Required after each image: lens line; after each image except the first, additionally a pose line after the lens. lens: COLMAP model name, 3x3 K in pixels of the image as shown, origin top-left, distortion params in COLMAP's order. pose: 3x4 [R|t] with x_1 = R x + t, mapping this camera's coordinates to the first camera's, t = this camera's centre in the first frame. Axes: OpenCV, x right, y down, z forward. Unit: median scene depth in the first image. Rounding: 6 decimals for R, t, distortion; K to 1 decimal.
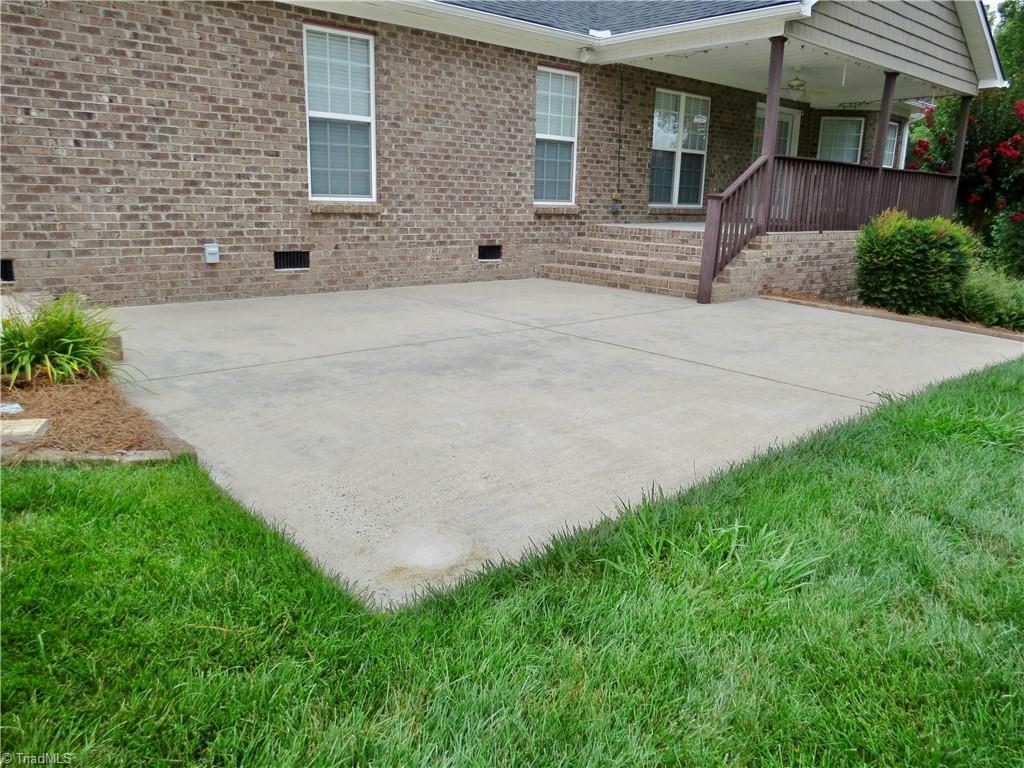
lens RADIAL K [[747.9, 0, 516.7], [0, 747.9, 378.2], [0, 0, 1]] dist [-0.011579, -0.002006]
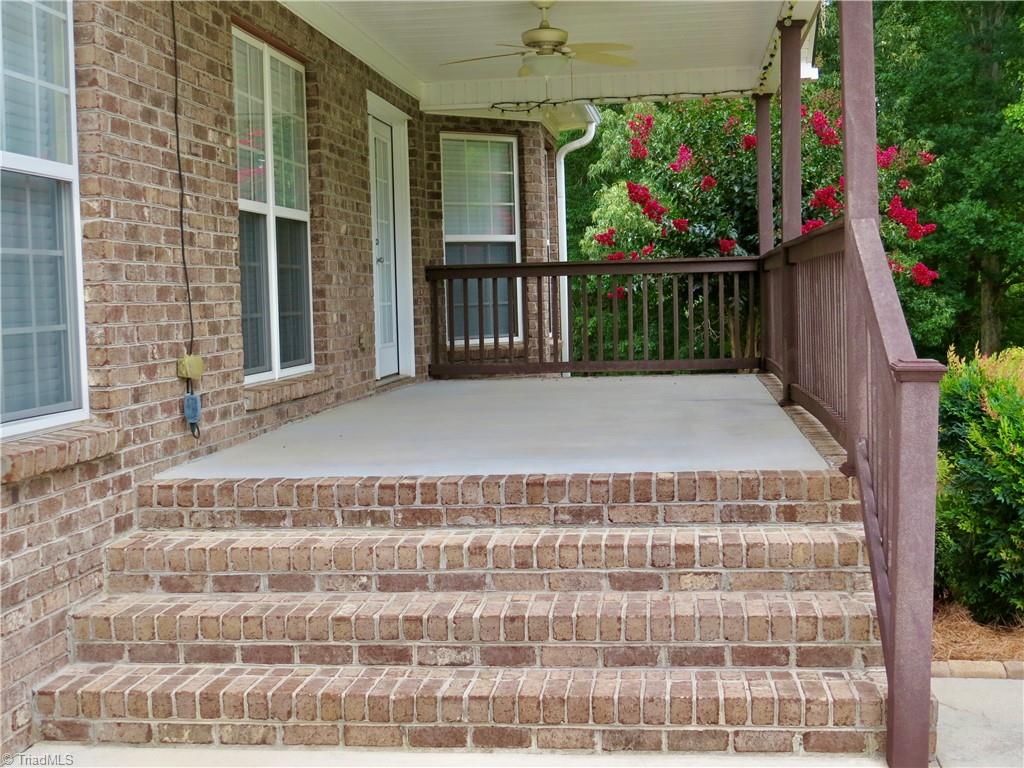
lens RADIAL K [[1384.8, 0, 512.9], [0, 1384.8, 380.6], [0, 0, 1]] dist [-0.061668, 0.000000]
pose [[0.746813, -0.089286, 0.659013, -0.125681], [0.203152, 0.974207, -0.098229, -0.168316], [-0.633245, 0.207239, 0.745689, 0.551665]]
